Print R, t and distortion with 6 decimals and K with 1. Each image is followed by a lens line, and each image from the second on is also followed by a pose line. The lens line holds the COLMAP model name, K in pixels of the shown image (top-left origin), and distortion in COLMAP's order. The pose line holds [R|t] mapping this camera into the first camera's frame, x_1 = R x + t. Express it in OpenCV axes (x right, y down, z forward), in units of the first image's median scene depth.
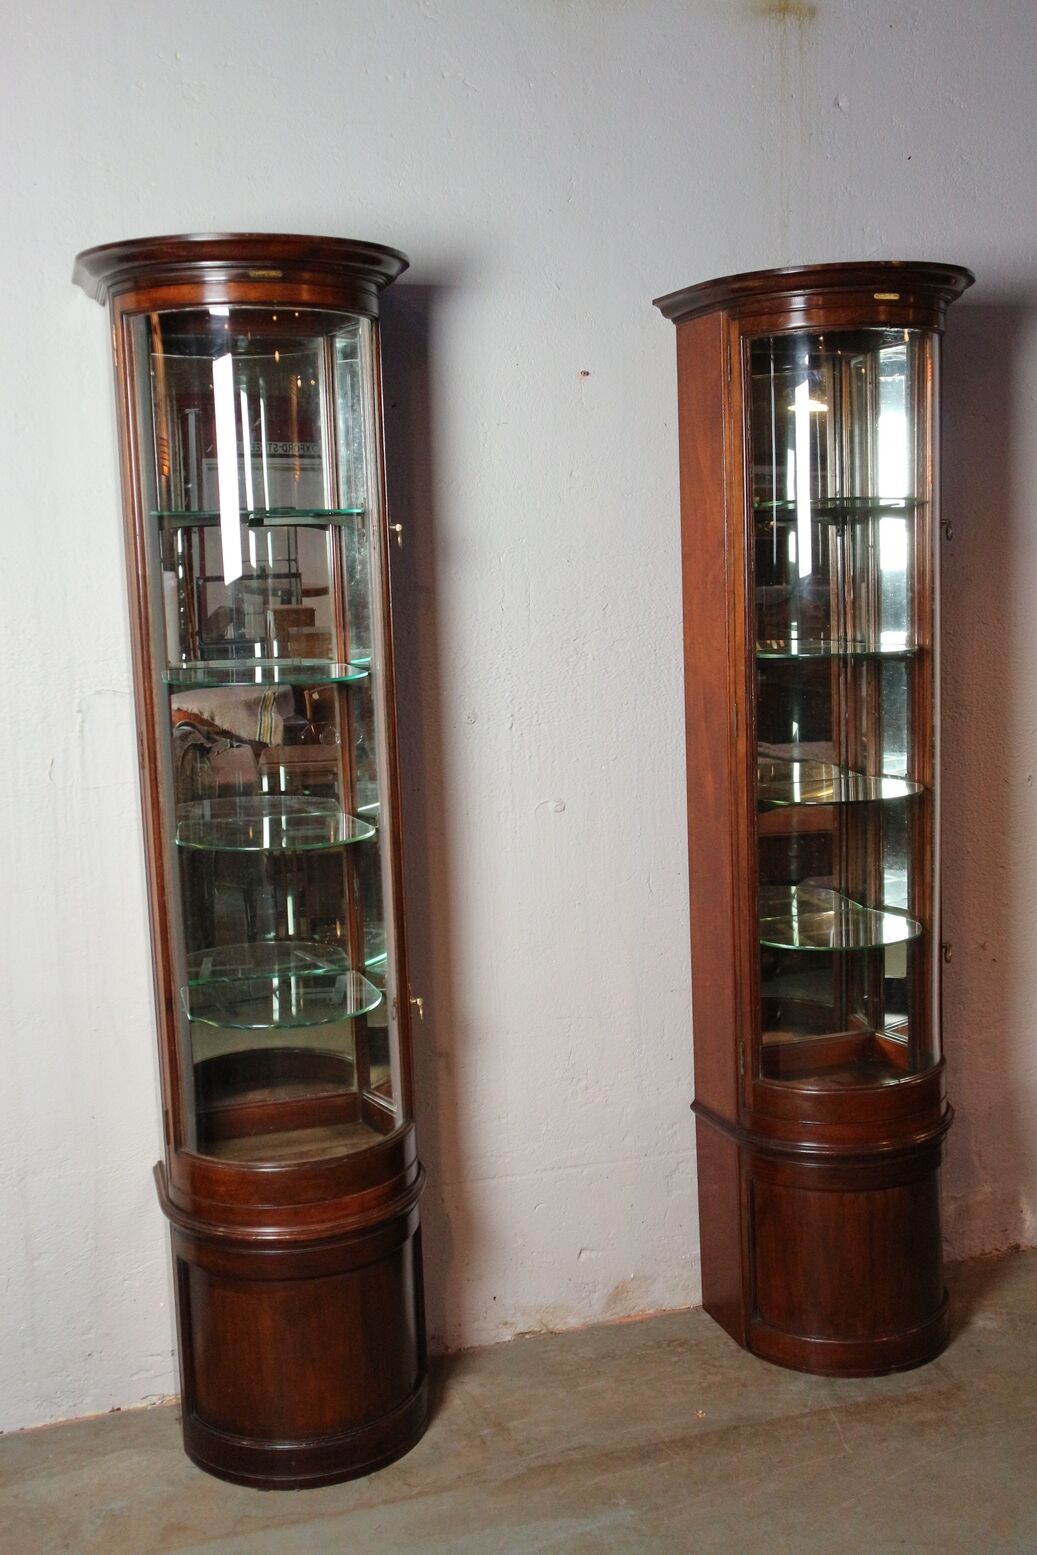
lens RADIAL K [[1647.2, 0, 530.6], [0, 1647.2, 792.6], [0, 0, 1]] dist [0.017696, 0.000000]
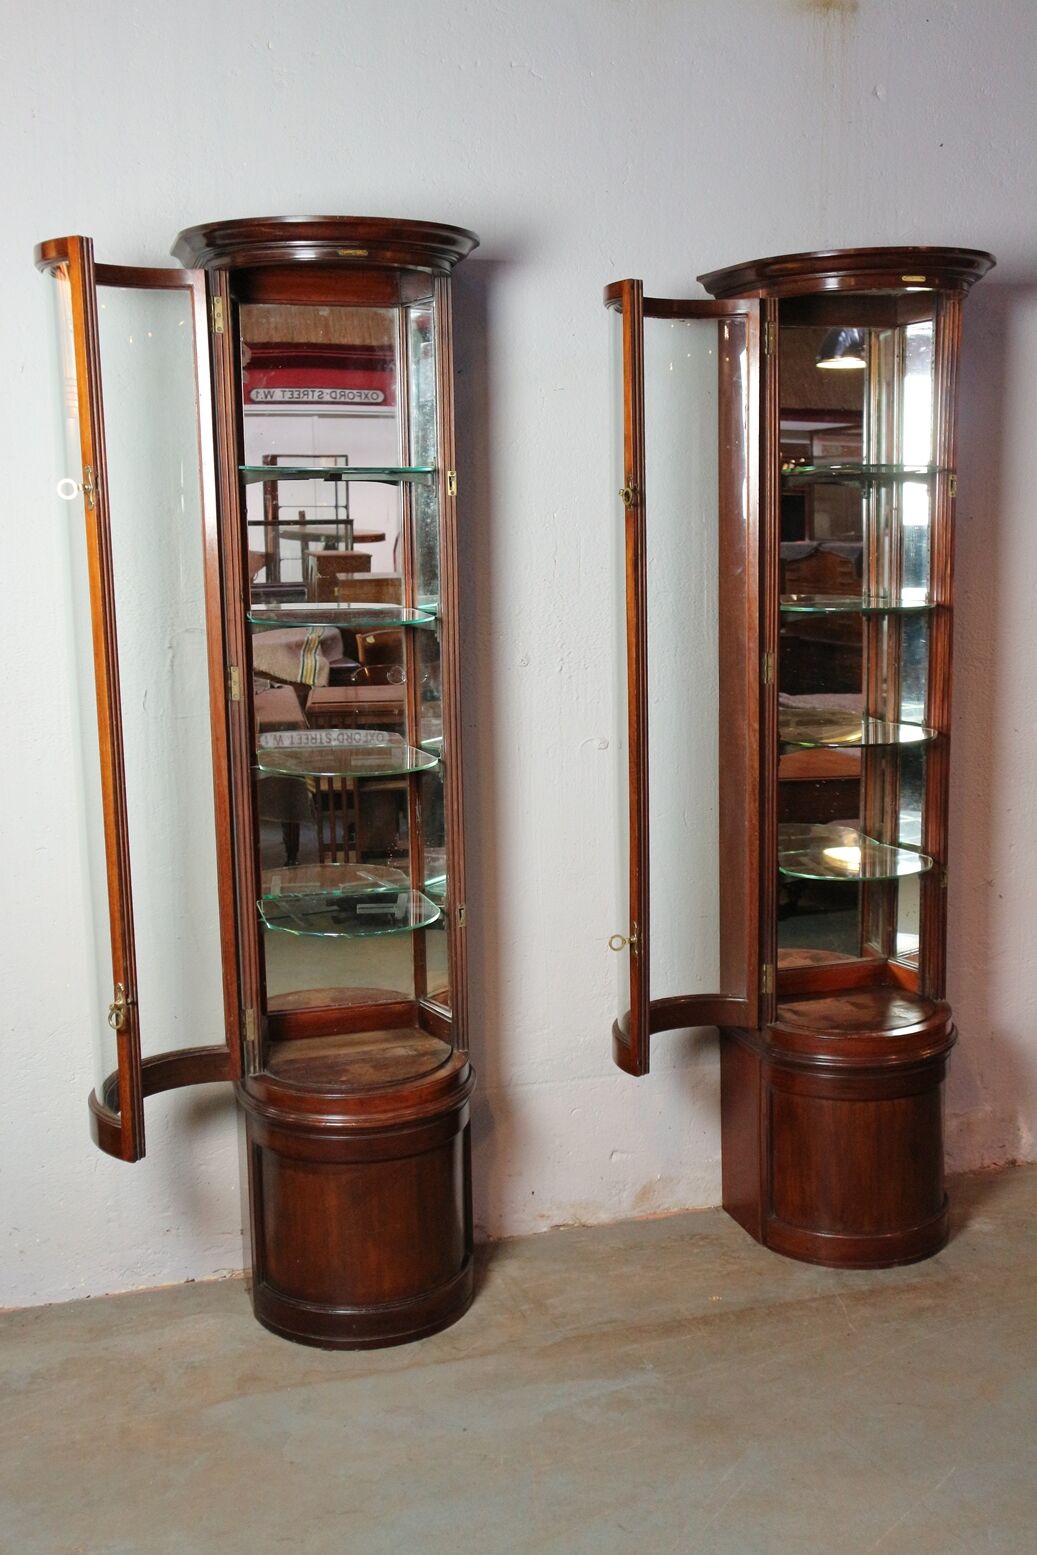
lens RADIAL K [[1647.2, 0, 529.9], [0, 1647.2, 792.5], [0, 0, 1]] dist [0.017696, 0.000000]
pose [[0.999731, 0.020585, -0.010640, -0.018618], [-0.020258, 0.999345, 0.029997, 0.008784], [0.011251, -0.029773, 0.999493, -0.090958]]
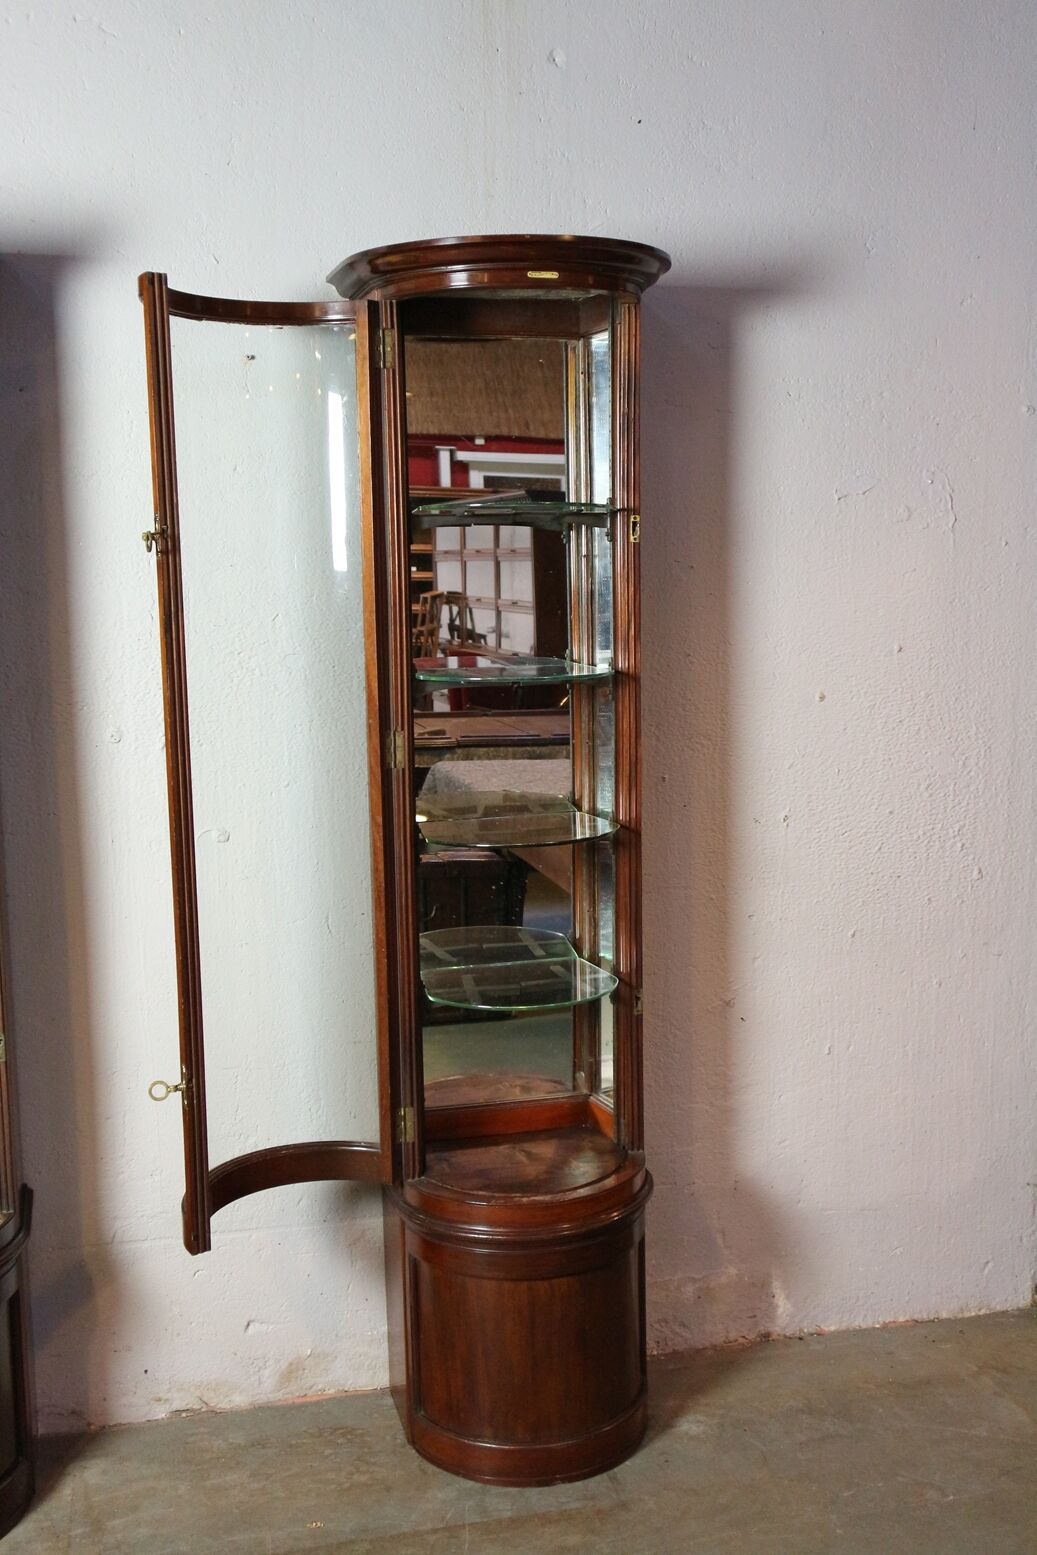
lens RADIAL K [[1647.2, 0, 527.6], [0, 1647.2, 790.3], [0, 0, 1]] dist [0.017696, 0.000000]
pose [[0.997525, 0.032858, -0.062171, 0.249013], [-0.032333, 0.999433, 0.009427, -0.031767], [0.062445, -0.007394, 0.998021, 0.111097]]
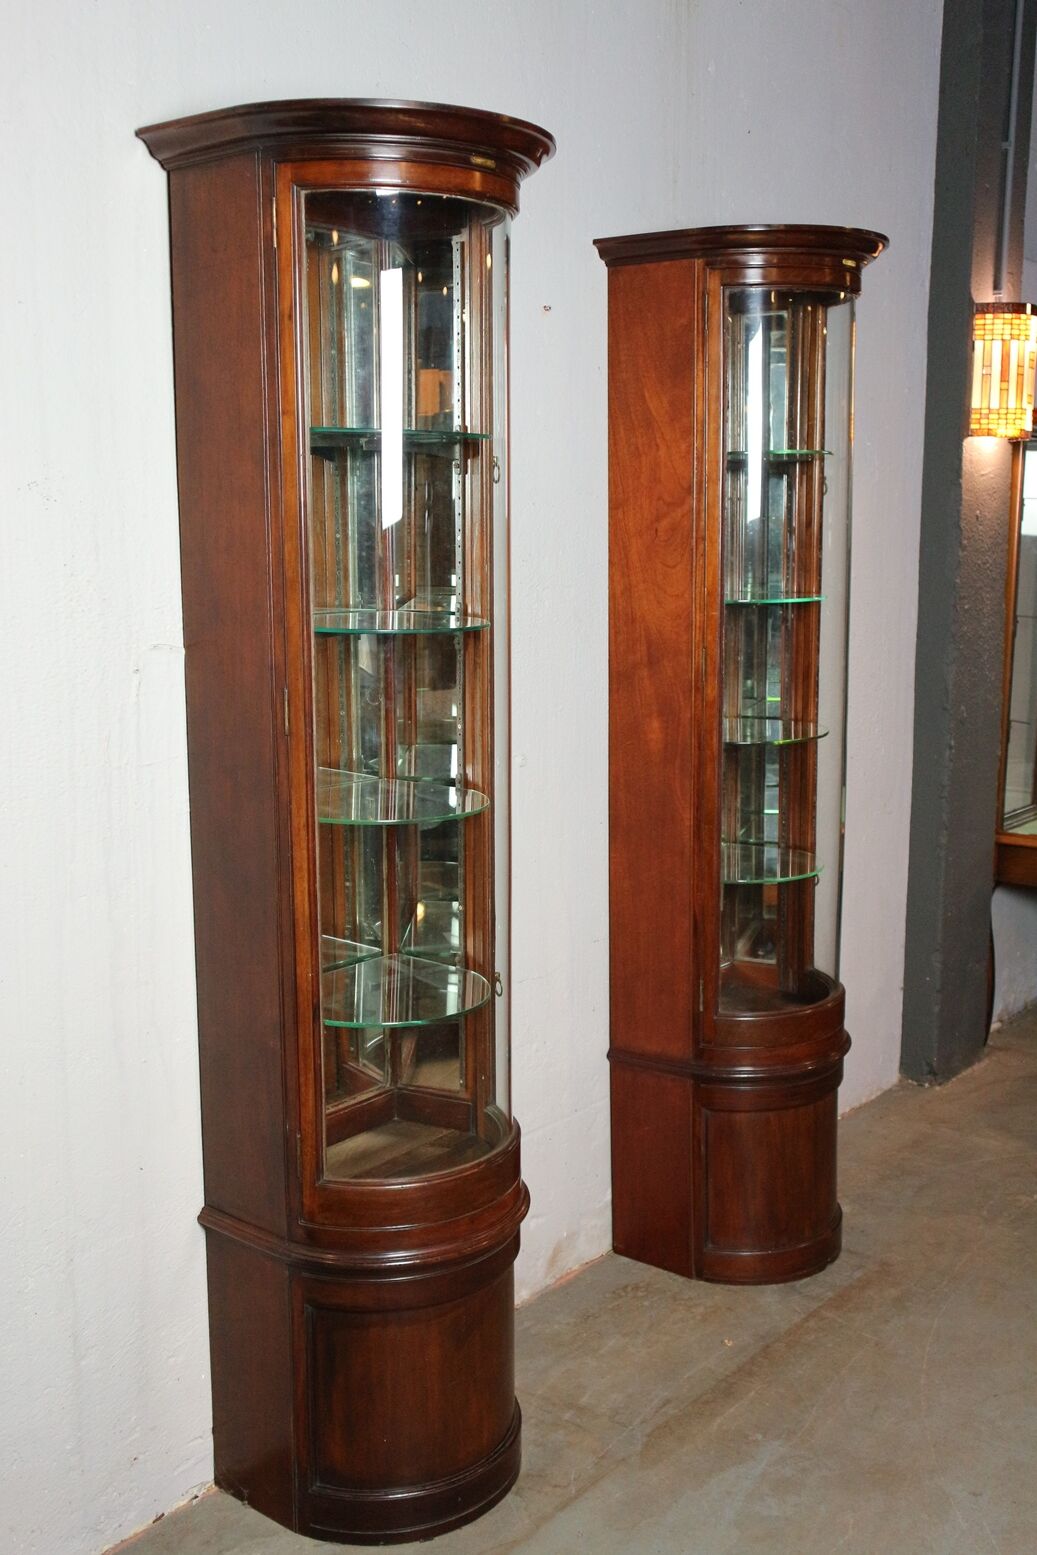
lens RADIAL K [[1647.2, 0, 531.5], [0, 1647.2, 791.1], [0, 0, 1]] dist [0.017696, 0.000000]
pose [[0.835636, -0.064839, 0.545443, -0.518708], [0.055971, 0.997891, 0.032873, -0.005757], [-0.546424, 0.003059, 0.837503, 0.201755]]
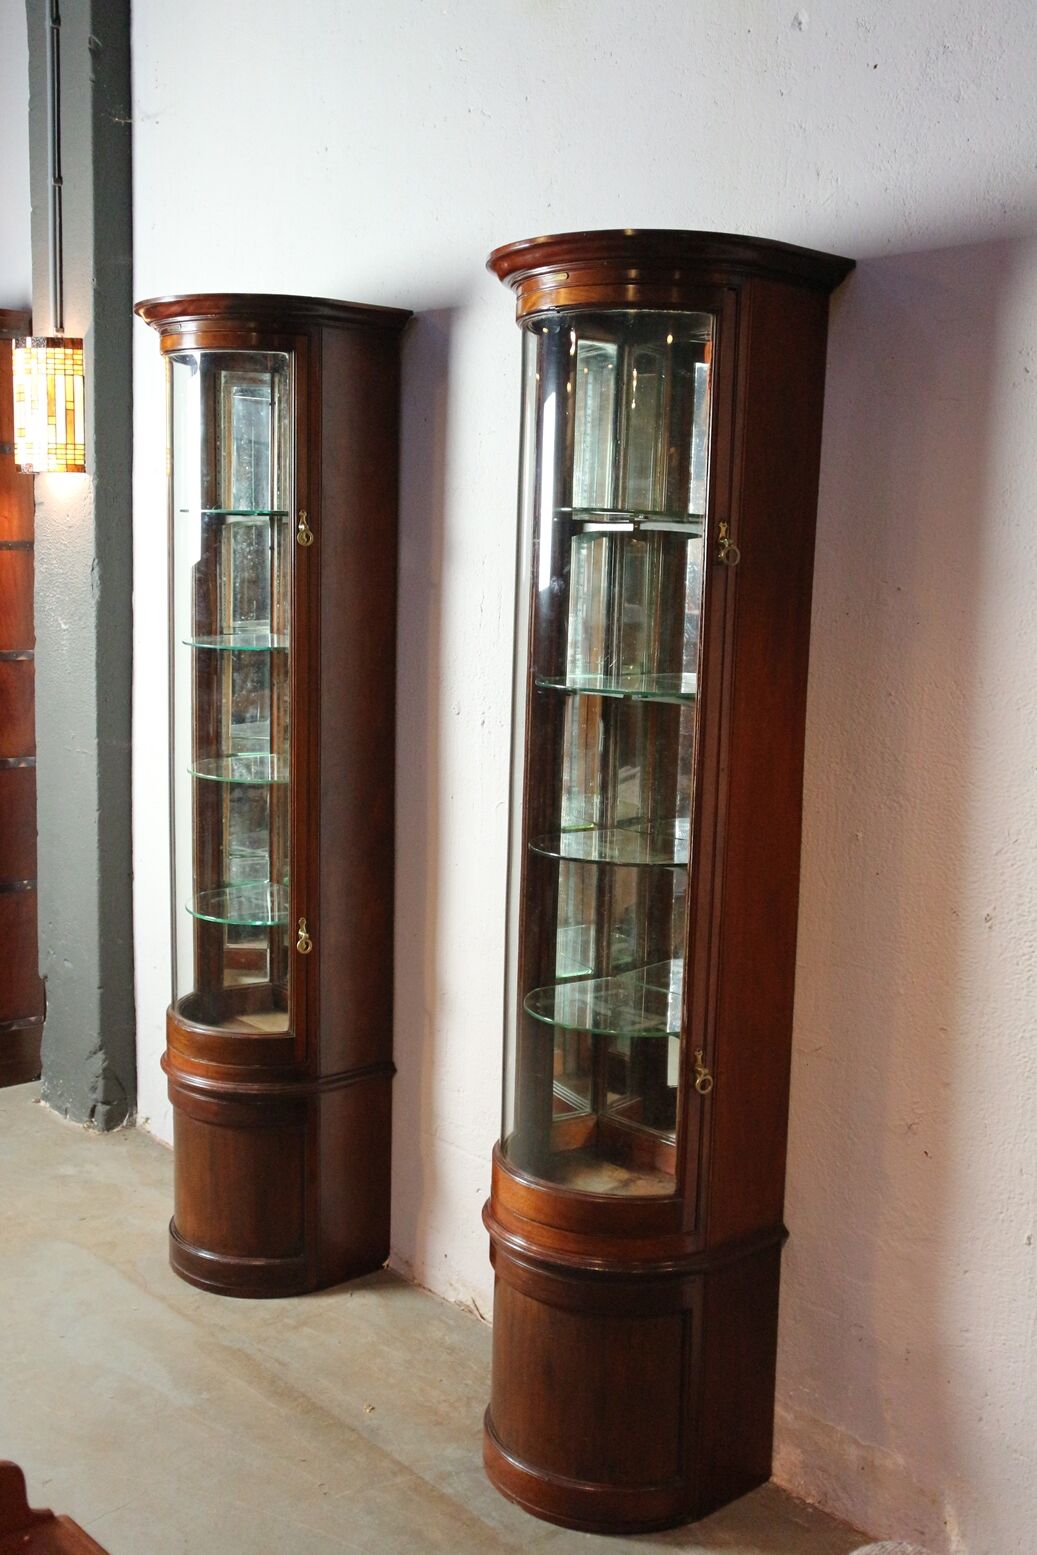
lens RADIAL K [[1647.2, 0, 524.1], [0, 1647.2, 793.7], [0, 0, 1]] dist [0.017696, 0.000000]
pose [[0.403677, 0.172698, -0.898454, 0.956851], [-0.170220, 0.979054, 0.111710, -0.119020], [0.898927, 0.107840, 0.424618, 0.596513]]
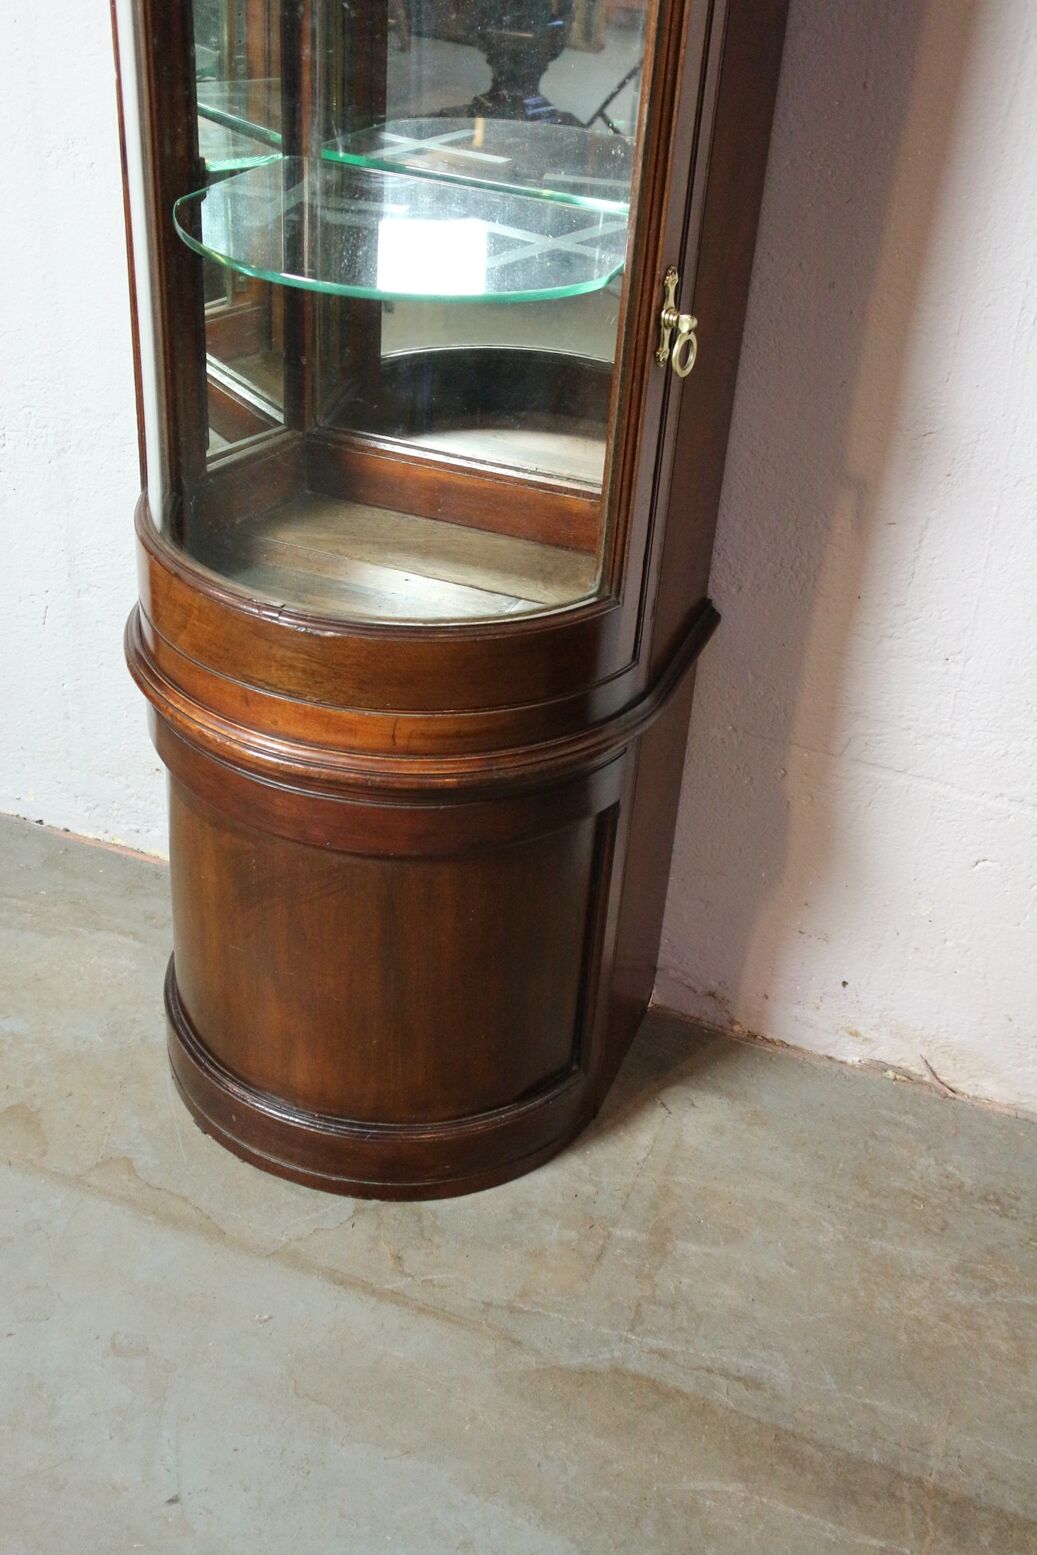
lens RADIAL K [[1647.2, 0, 533.6], [0, 1647.2, 791.8], [0, 0, 1]] dist [0.017696, 0.000000]
pose [[0.775496, 0.408430, -0.481447, 0.129639], [-0.185034, 0.876109, 0.445191, 0.053193], [0.603630, -0.256159, 0.754993, 0.615601]]
